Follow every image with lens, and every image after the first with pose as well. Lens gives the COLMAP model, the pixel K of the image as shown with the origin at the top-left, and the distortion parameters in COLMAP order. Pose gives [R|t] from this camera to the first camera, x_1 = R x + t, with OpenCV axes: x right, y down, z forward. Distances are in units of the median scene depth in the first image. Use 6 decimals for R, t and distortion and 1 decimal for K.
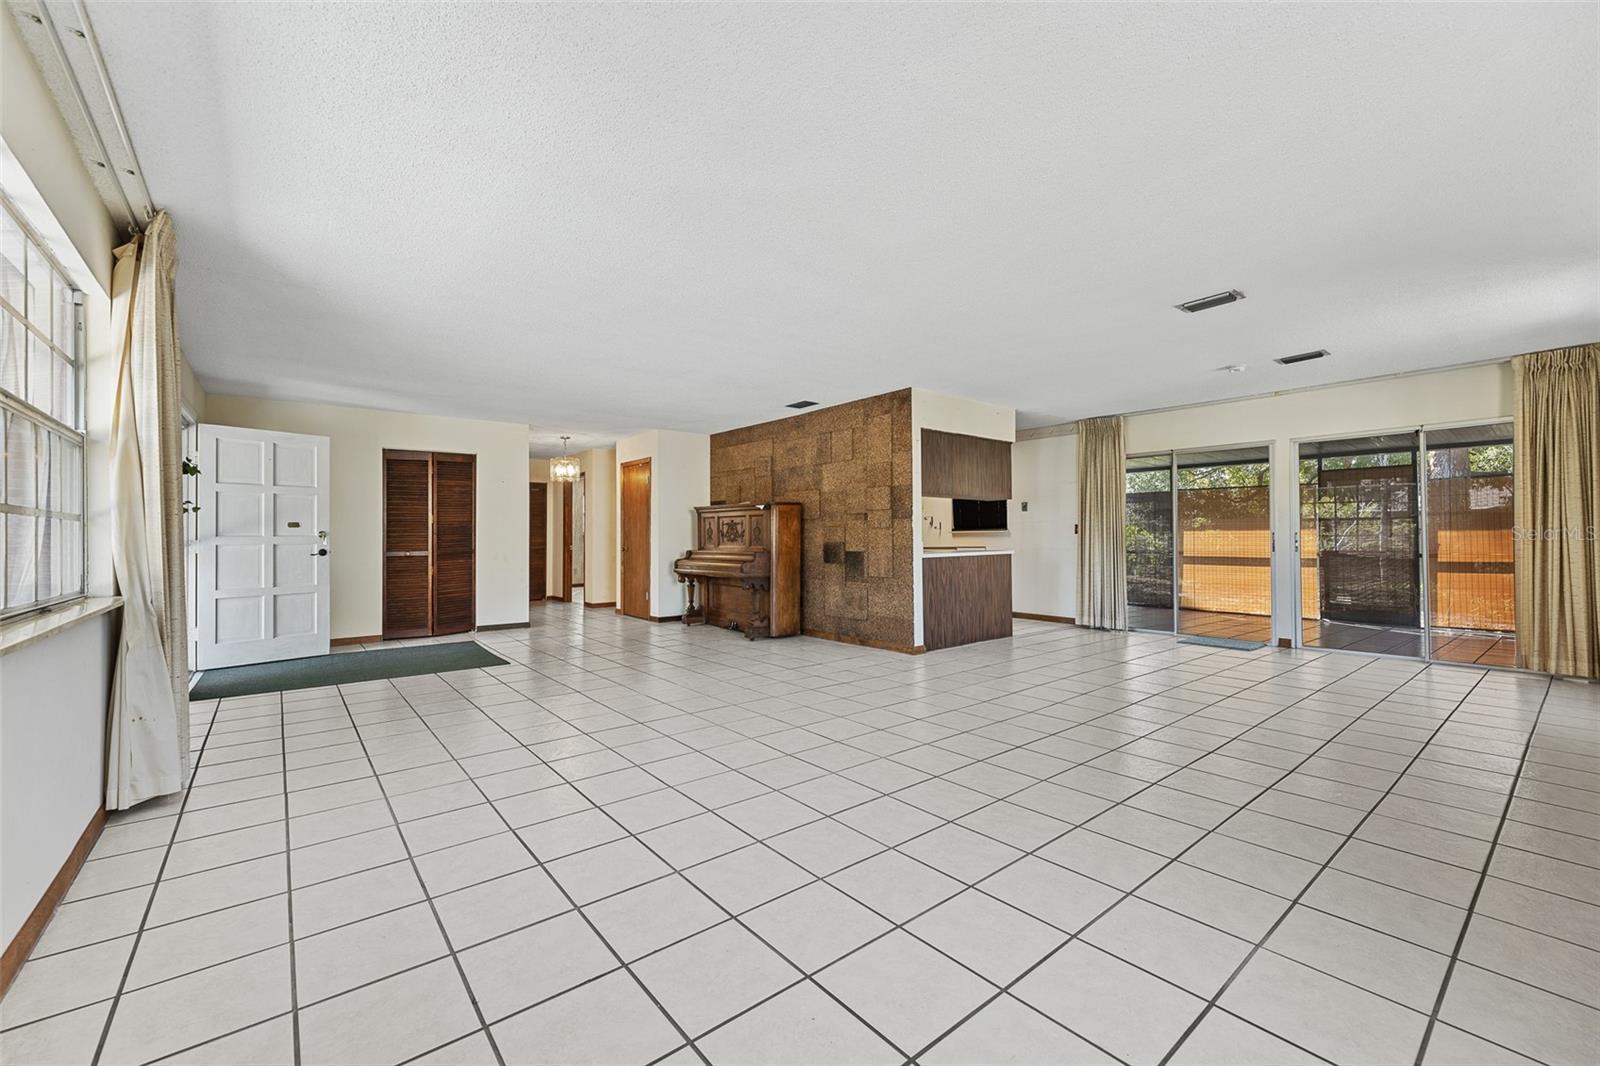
lens RADIAL K [[653.5, 0, 802.0], [0, 653.5, 534.0], [0, 0, 1]] dist [-0.000546, -0.000226]
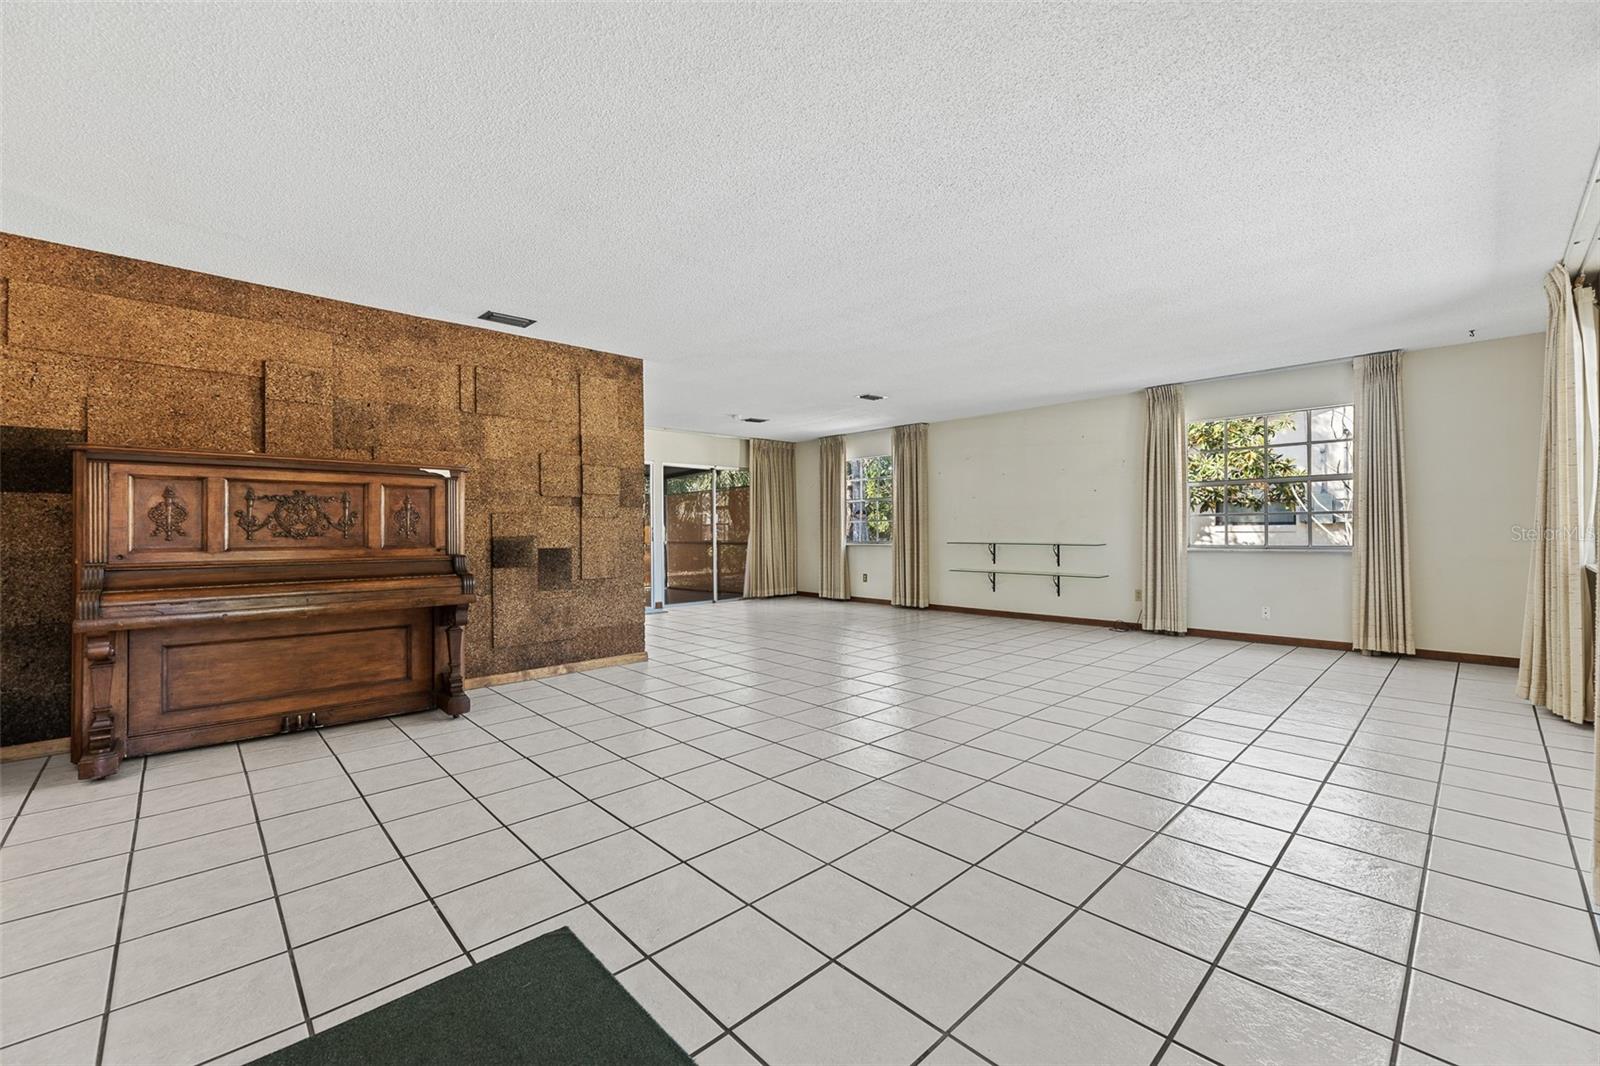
lens RADIAL K [[653.5, 0, 801.1], [0, 653.5, 534.3], [0, 0, 1]] dist [-0.000546, -0.000226]
pose [[-0.084537, -0.003839, 0.996413, -0.654572], [-0.000795, 0.999993, 0.003785, 0.007941], [-0.996420, -0.000472, -0.084539, 0.767521]]
